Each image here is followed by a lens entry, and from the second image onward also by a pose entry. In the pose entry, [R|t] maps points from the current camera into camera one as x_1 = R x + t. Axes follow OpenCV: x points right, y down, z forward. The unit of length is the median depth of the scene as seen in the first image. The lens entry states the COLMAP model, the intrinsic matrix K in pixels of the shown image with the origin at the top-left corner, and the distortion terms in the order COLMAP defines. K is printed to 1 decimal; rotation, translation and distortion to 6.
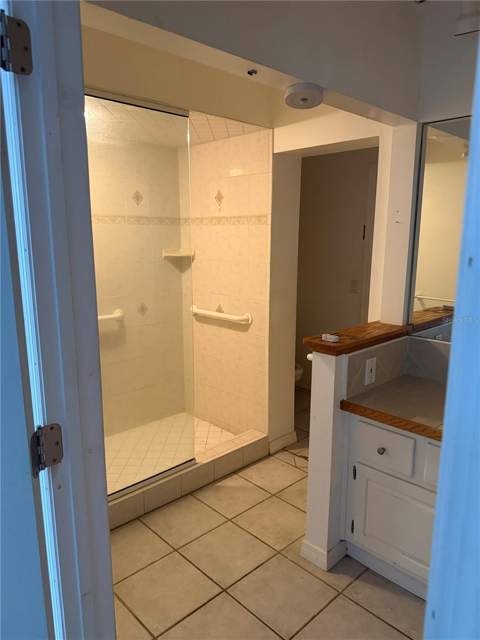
lens RADIAL K [[445.6, 0, 240.1], [0, 445.6, 323.7], [0, 0, 1]] dist [0.046305, -0.000231]
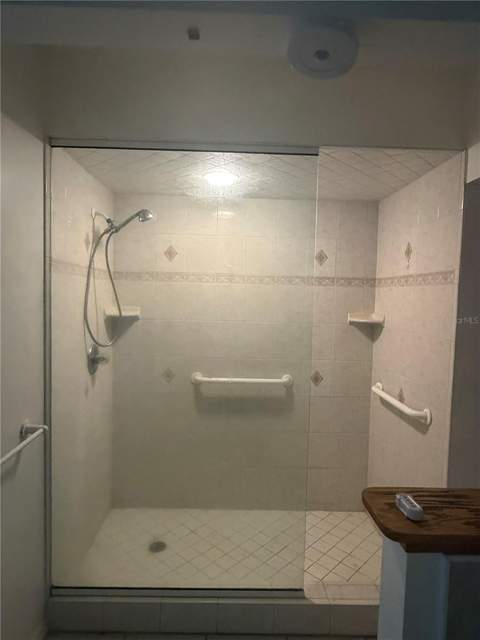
lens RADIAL K [[394.5, 0, 238.4], [0, 394.5, 315.4], [0, 0, 1]] dist [-0.000047, -0.001528]
pose [[0.723045, 0.048844, -0.689072, 0.216002], [-0.150045, 0.984787, -0.087637, -0.066517], [0.674309, 0.166757, 0.719374, 0.320415]]
